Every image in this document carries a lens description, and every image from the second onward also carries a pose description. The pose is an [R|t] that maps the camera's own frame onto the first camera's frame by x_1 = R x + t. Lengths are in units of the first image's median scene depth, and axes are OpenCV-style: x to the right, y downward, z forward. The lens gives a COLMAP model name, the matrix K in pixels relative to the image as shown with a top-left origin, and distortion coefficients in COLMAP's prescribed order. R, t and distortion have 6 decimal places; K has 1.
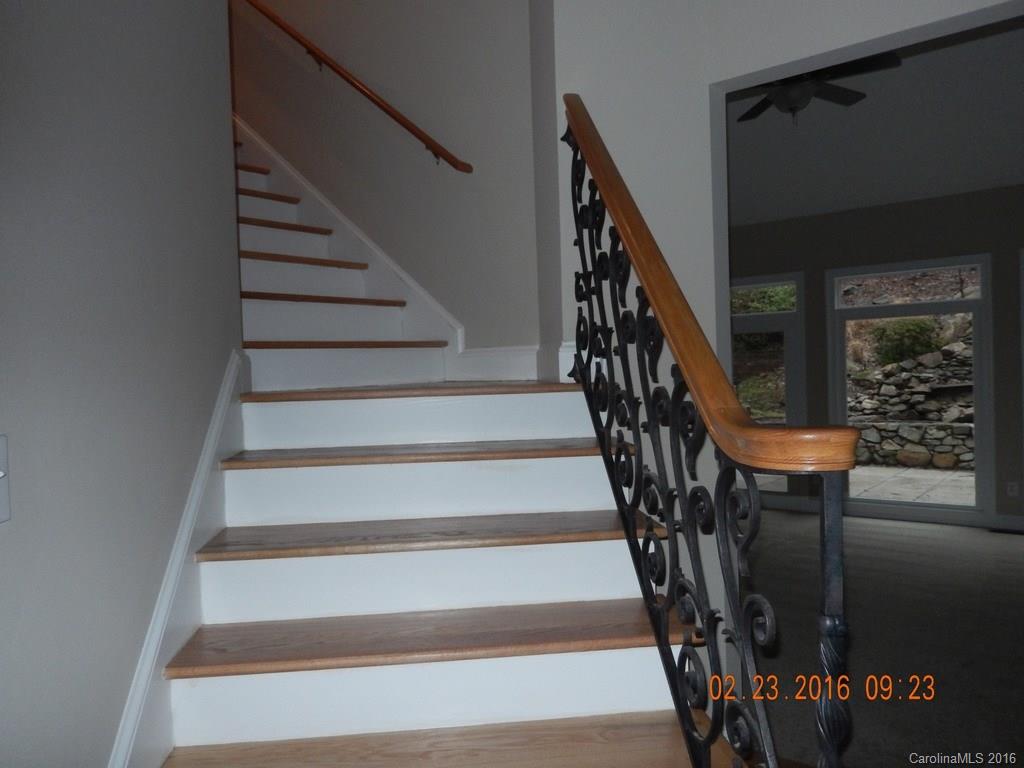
lens RADIAL K [[769.3, 0, 510.9], [0, 769.3, 385.0], [0, 0, 1]] dist [0.005761, -0.018622]
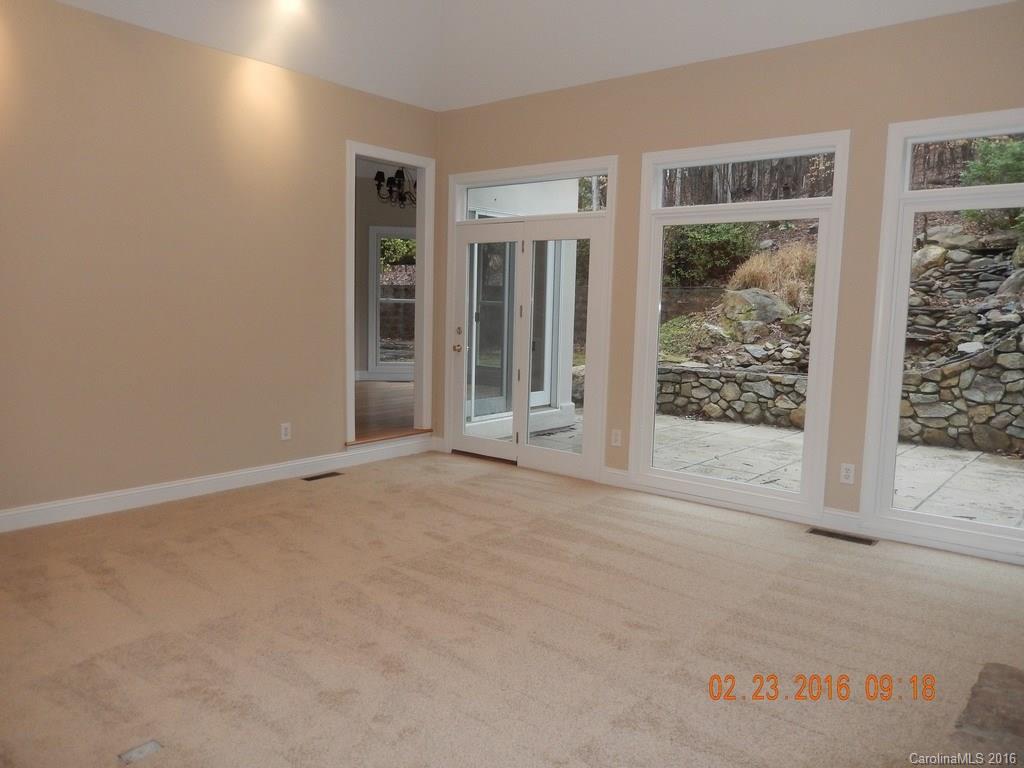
lens RADIAL K [[769.3, 0, 513.1], [0, 769.3, 383.7], [0, 0, 1]] dist [0.005761, -0.018622]
pose [[0.998185, 0.060221, -0.000188, 0.160126], [-0.059997, 0.994734, 0.083094, 0.005933], [0.005191, -0.082932, 0.996542, 0.141975]]
